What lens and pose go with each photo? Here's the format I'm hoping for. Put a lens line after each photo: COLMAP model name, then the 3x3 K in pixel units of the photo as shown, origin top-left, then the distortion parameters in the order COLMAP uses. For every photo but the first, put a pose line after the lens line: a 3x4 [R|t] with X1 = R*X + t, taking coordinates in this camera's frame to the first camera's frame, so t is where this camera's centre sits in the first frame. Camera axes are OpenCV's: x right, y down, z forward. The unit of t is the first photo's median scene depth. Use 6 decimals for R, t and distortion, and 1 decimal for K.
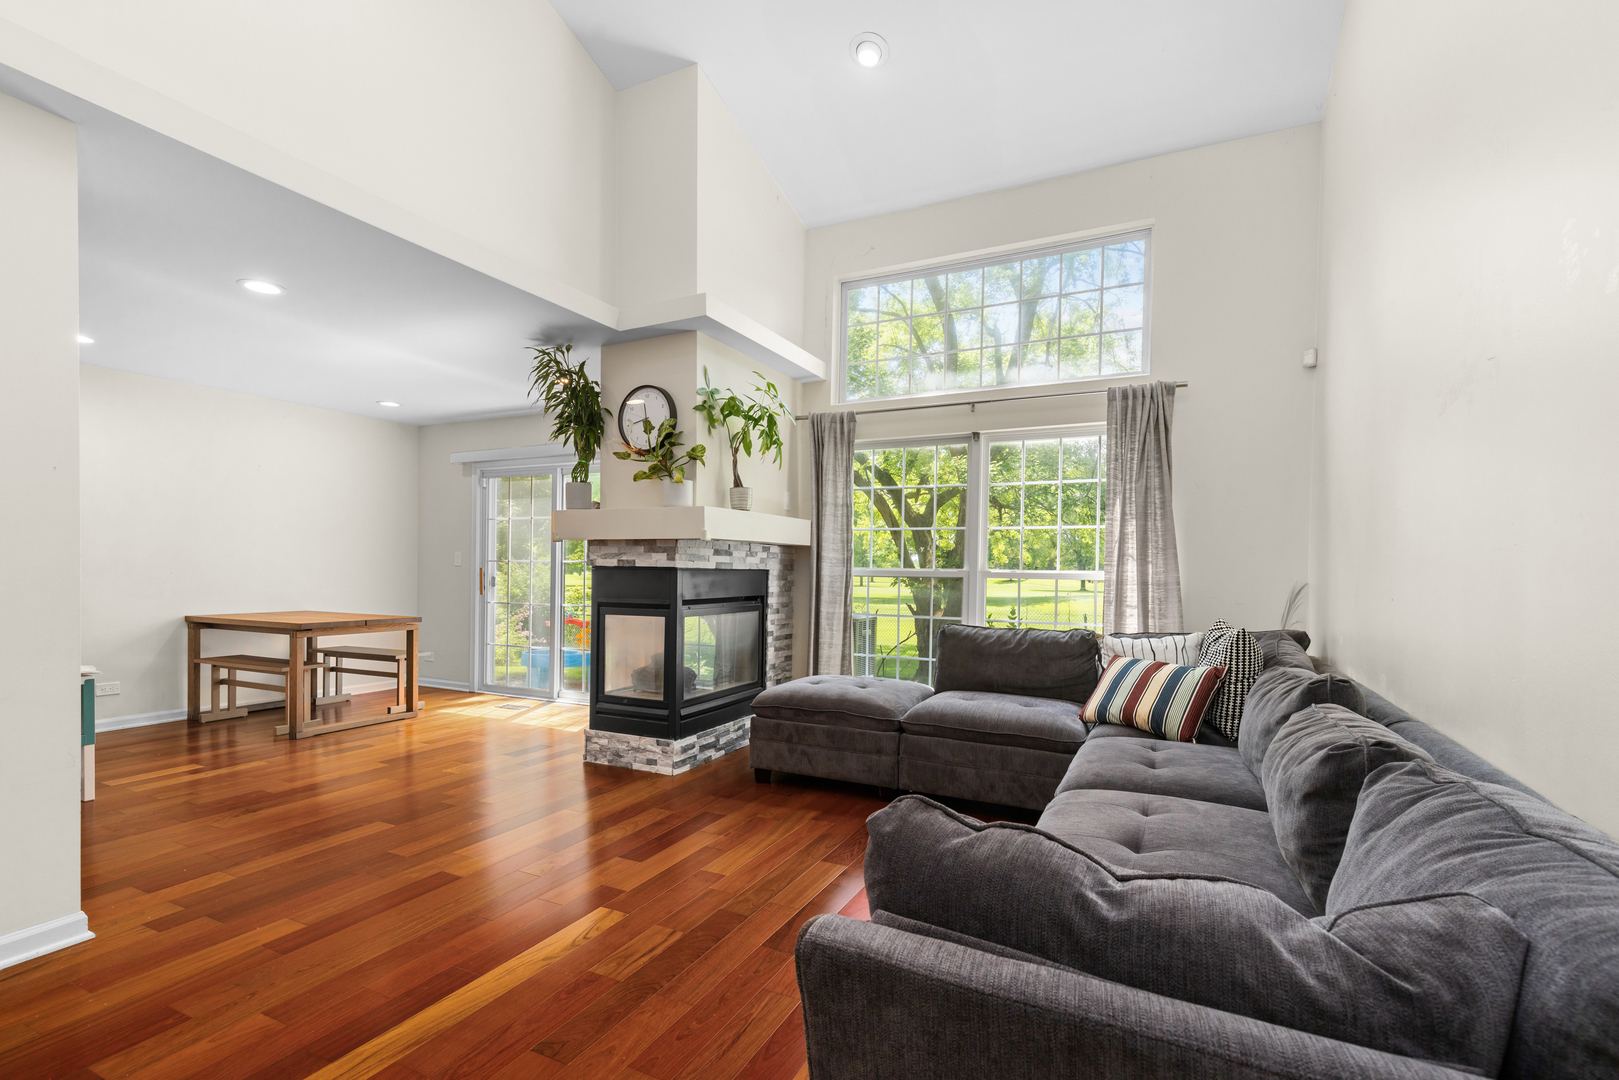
lens RADIAL K [[745.2, 0, 816.0], [0, 745.2, 569.5], [0, 0, 1]] dist [0.003205, 0.000344]
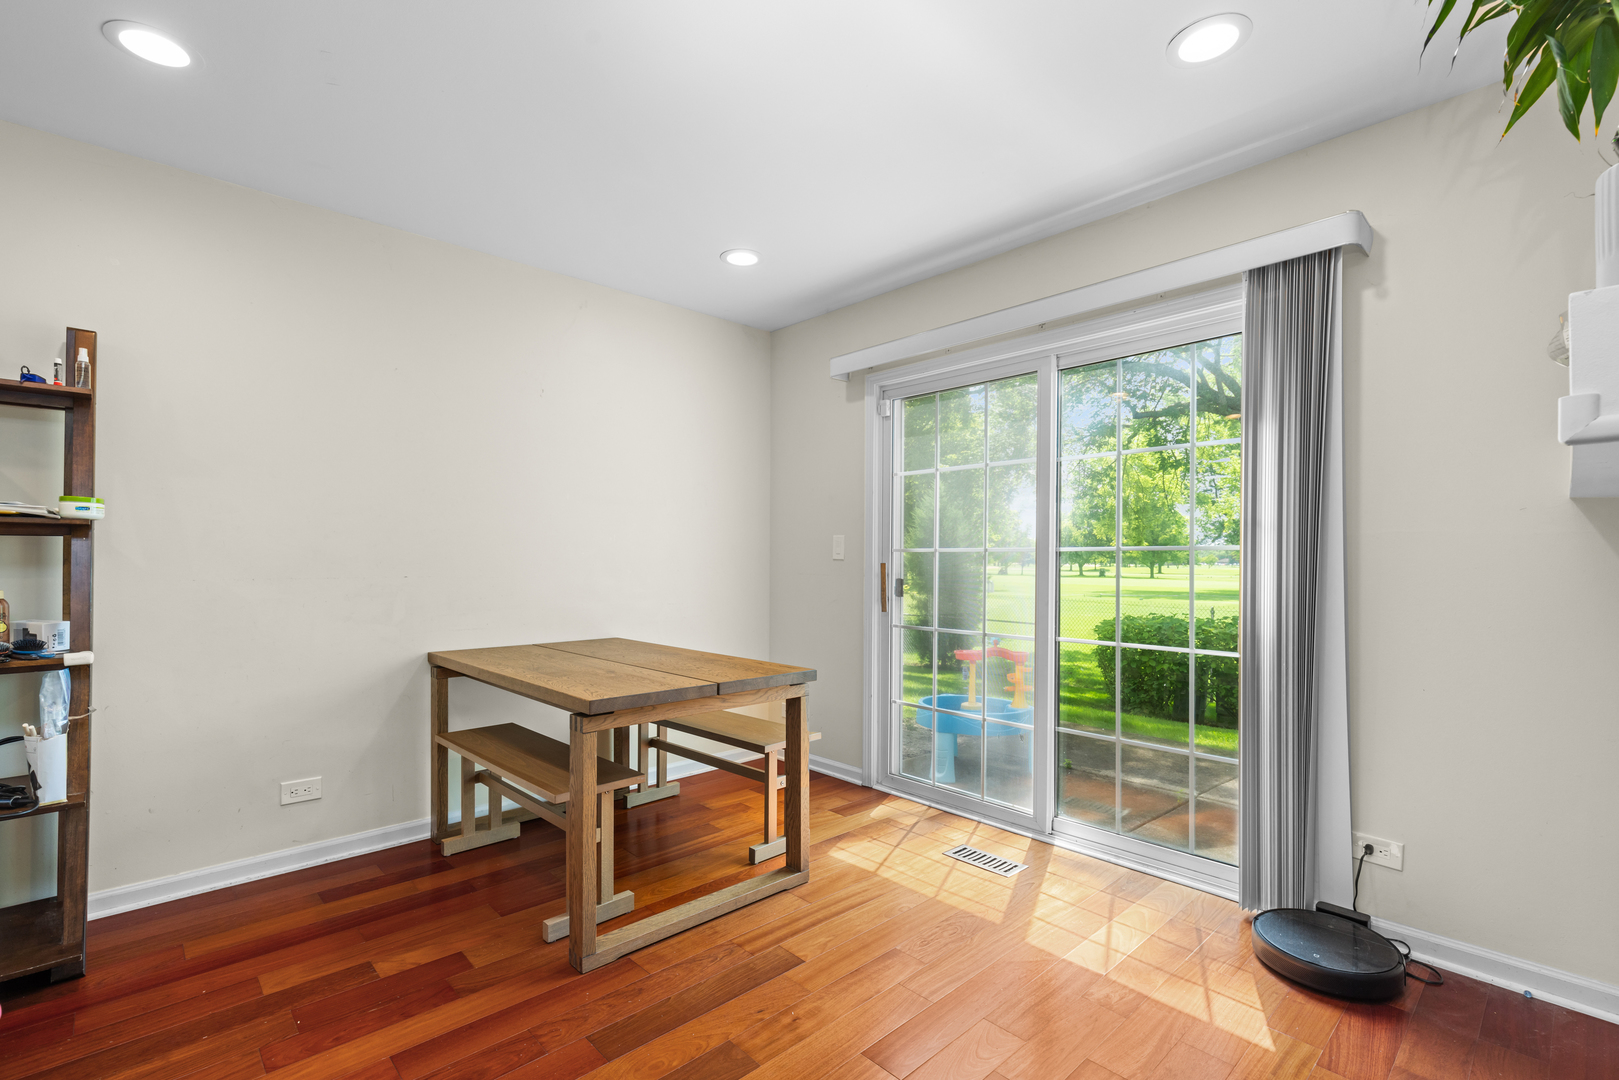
lens RADIAL K [[726.6, 0, 806.4], [0, 726.6, 558.3], [0, 0, 1]] dist [0.010940, 0.000669]
pose [[0.936979, -0.004001, -0.349364, -0.384811], [0.004338, 0.999991, 0.000182, -0.007538], [0.349360, -0.001686, 0.936987, 0.584732]]
